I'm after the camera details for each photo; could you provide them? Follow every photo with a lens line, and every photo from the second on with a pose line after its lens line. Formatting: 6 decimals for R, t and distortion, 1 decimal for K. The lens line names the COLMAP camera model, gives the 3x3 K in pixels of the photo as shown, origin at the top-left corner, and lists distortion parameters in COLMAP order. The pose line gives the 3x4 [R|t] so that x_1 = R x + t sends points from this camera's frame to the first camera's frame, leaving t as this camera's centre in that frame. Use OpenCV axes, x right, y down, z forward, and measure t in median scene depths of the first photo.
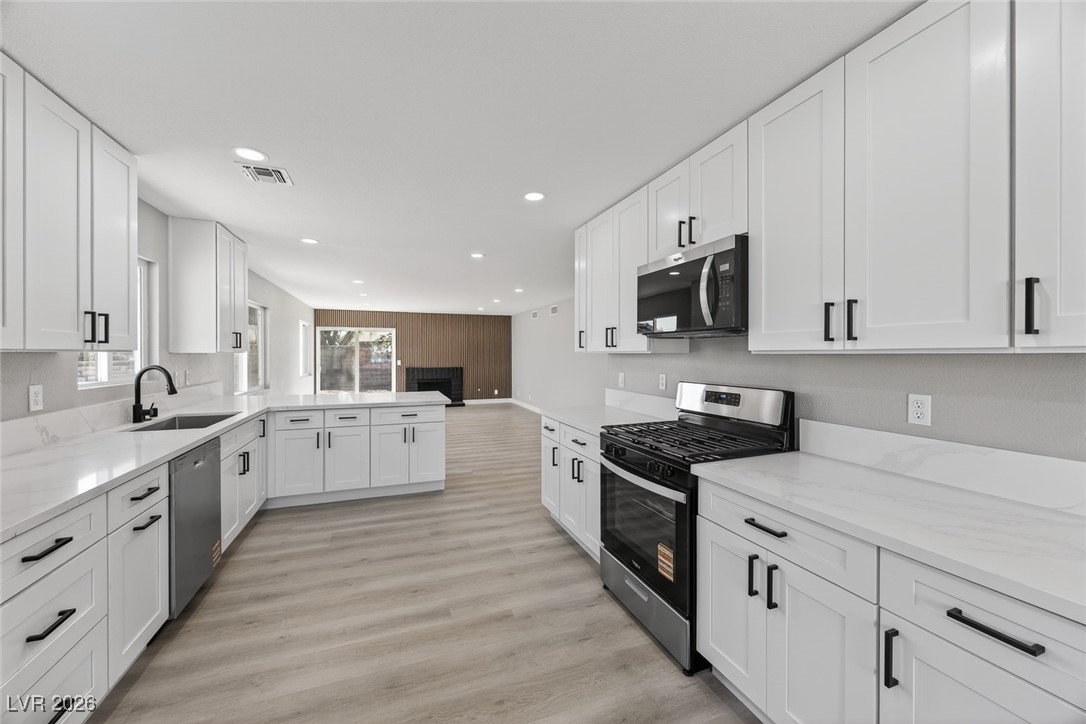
lens RADIAL K [[414.1, 0, 544.8], [0, 414.1, 357.5], [0, 0, 1]] dist [-0.005360, 0.001000]
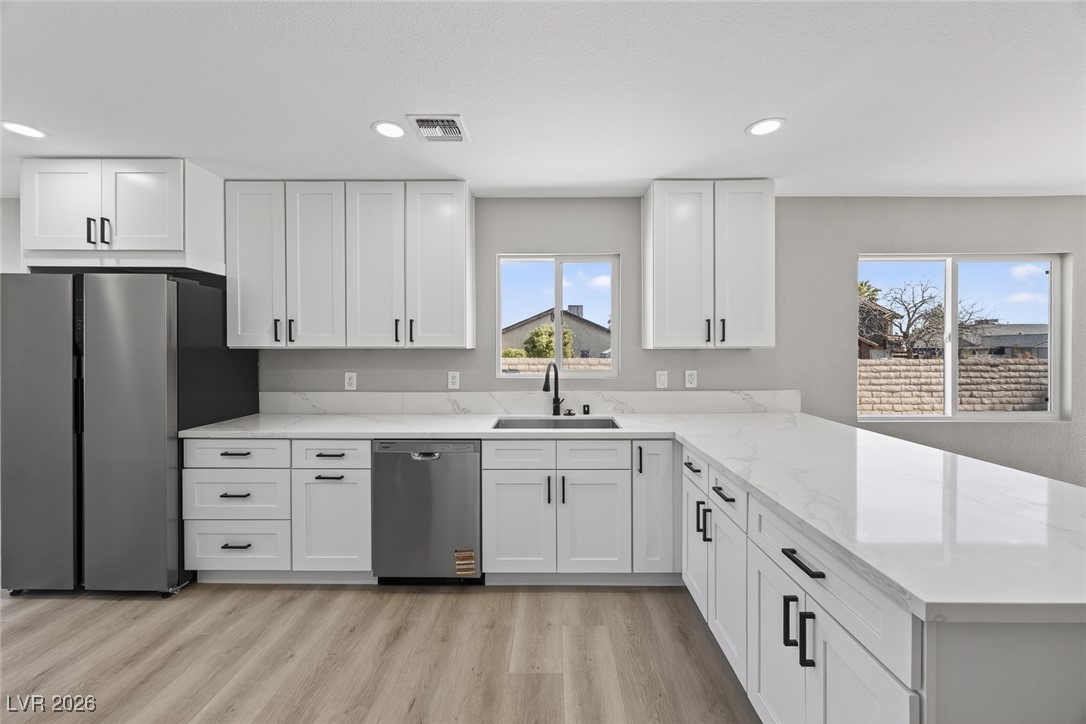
lens RADIAL K [[414.1, 0, 548.6], [0, 414.1, 354.9], [0, 0, 1]] dist [-0.005360, 0.001000]
pose [[-0.369156, 0.007874, -0.929334, 0.000596], [-0.006133, 0.999922, 0.010908, -0.005044], [0.929347, 0.009726, -0.369078, 1.045245]]
